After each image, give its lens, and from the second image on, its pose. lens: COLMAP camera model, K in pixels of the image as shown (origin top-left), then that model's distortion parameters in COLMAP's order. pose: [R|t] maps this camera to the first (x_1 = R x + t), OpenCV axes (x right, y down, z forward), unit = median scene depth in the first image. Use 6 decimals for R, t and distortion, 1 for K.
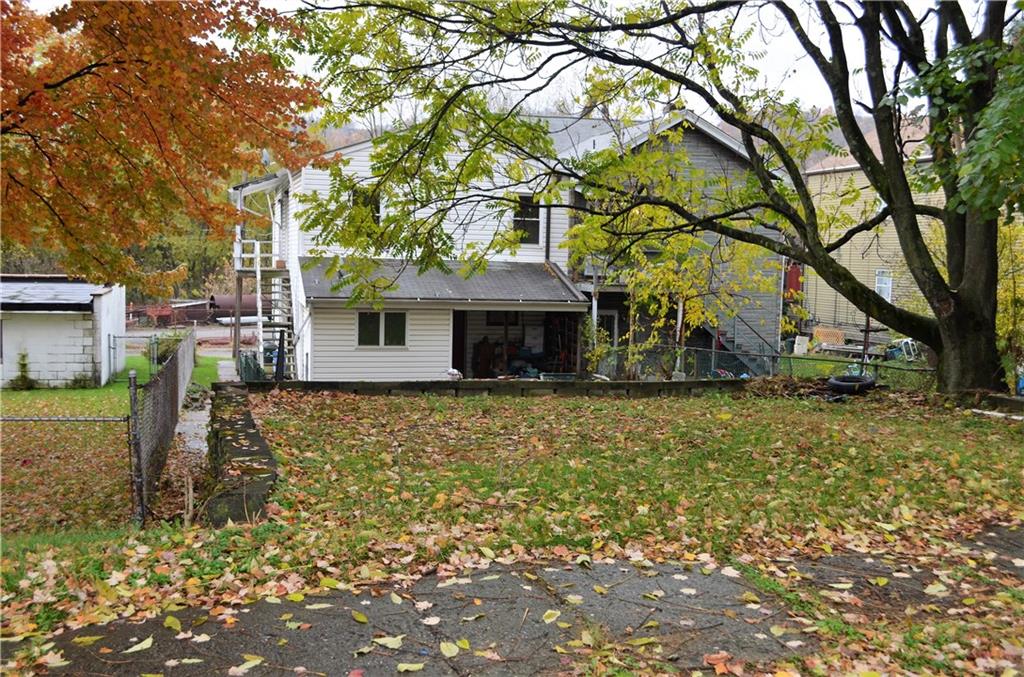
lens RADIAL K [[1155.7, 0, 512.0], [0, 1155.7, 338.5], [0, 0, 1]] dist [0.002556, 0.001733]
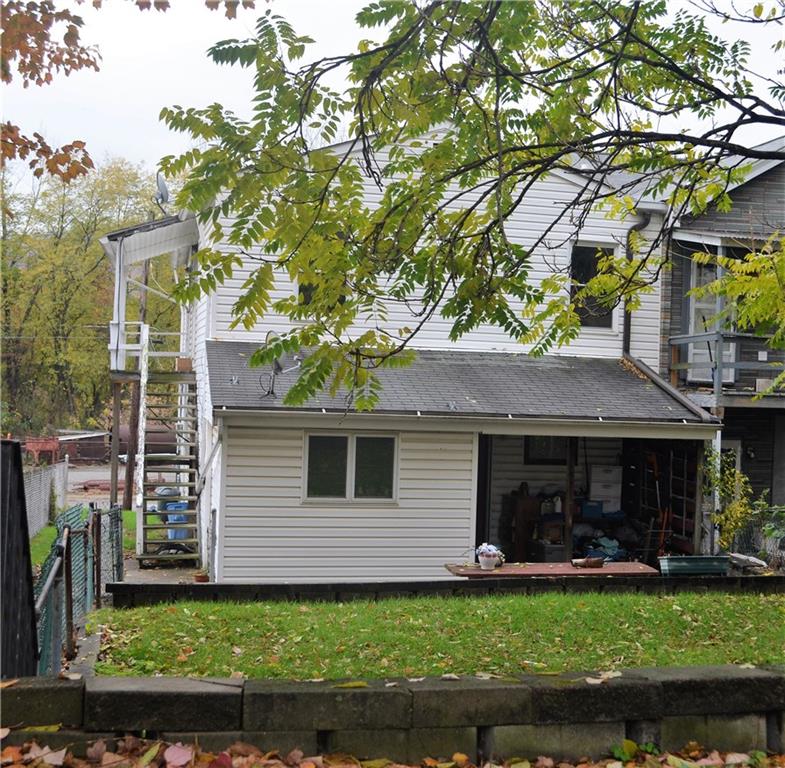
lens RADIAL K [[1053.3, 0, 392.5], [0, 1053.3, 384.0], [0, 0, 1]] dist [-0.018660, -0.023015]
pose [[0.999125, 0.006907, -0.041252, -0.071196], [-0.010825, 0.995368, -0.095526, 0.000032], [0.040401, 0.095889, 0.994572, 0.491022]]
